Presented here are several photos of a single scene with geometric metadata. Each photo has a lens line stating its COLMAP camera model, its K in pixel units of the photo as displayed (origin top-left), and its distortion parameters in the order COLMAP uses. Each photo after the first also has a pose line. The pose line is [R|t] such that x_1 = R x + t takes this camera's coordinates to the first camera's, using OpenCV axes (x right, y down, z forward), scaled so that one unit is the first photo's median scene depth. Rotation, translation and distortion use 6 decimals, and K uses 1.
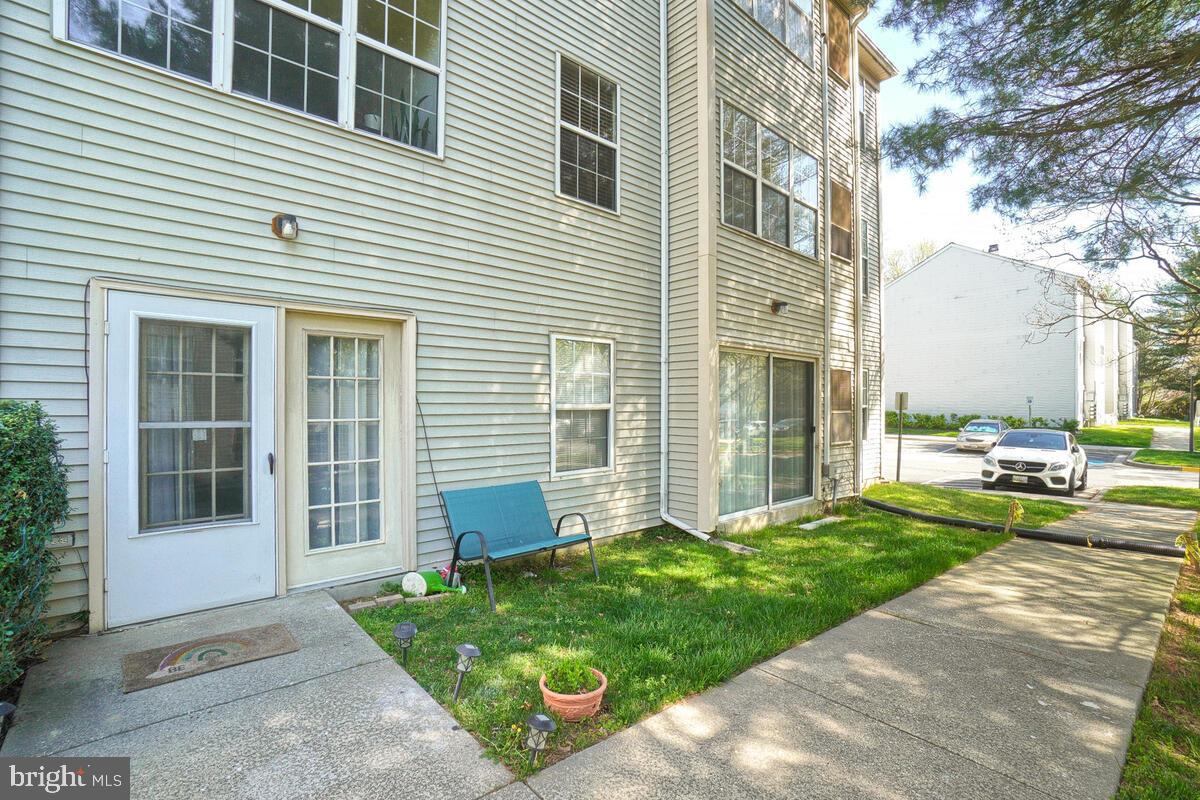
lens RADIAL K [[526.8, 0, 599.2], [0, 526.8, 406.4], [0, 0, 1]] dist [-0.065177, 0.015881]
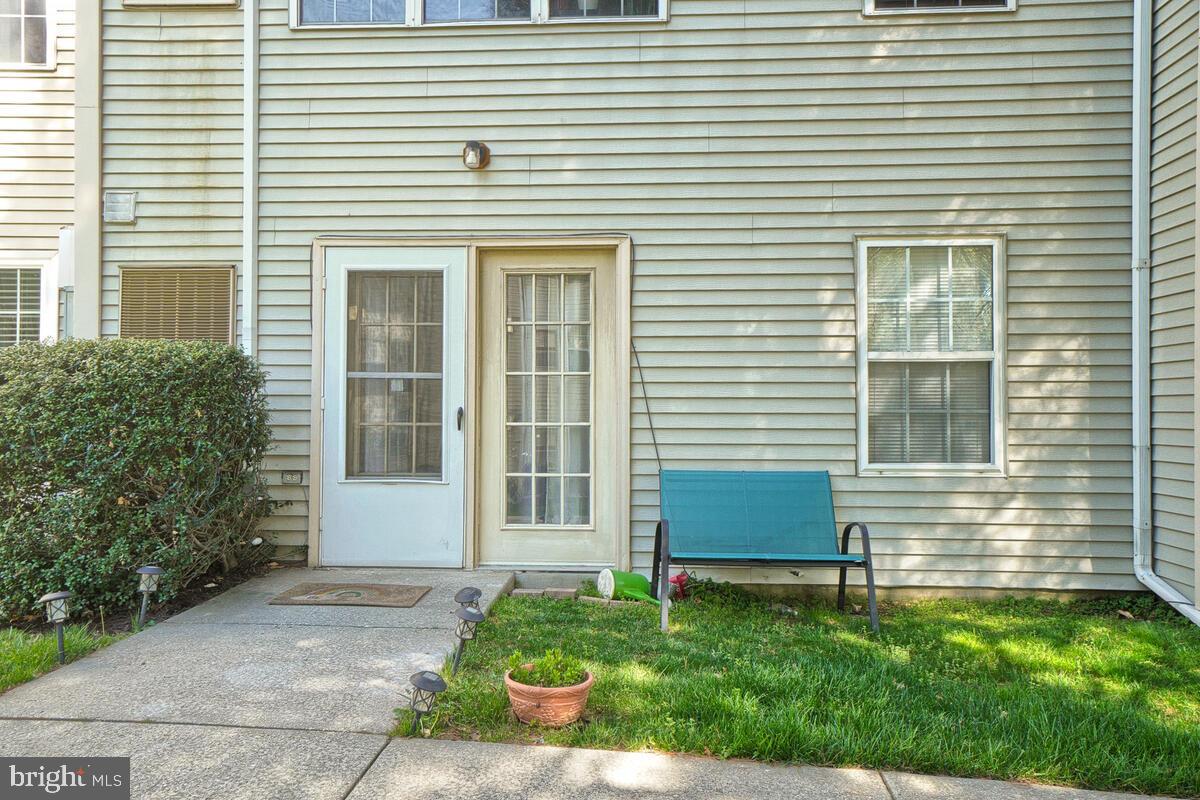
lens RADIAL K [[835.7, 0, 604.6], [0, 835.7, 392.8], [0, 0, 1]] dist [-0.003692, 0.000436]
pose [[0.714734, -0.012744, -0.699280, 0.478429], [-0.000507, 0.999824, -0.018739, 0.076927], [0.699396, 0.013748, 0.714602, 0.102013]]
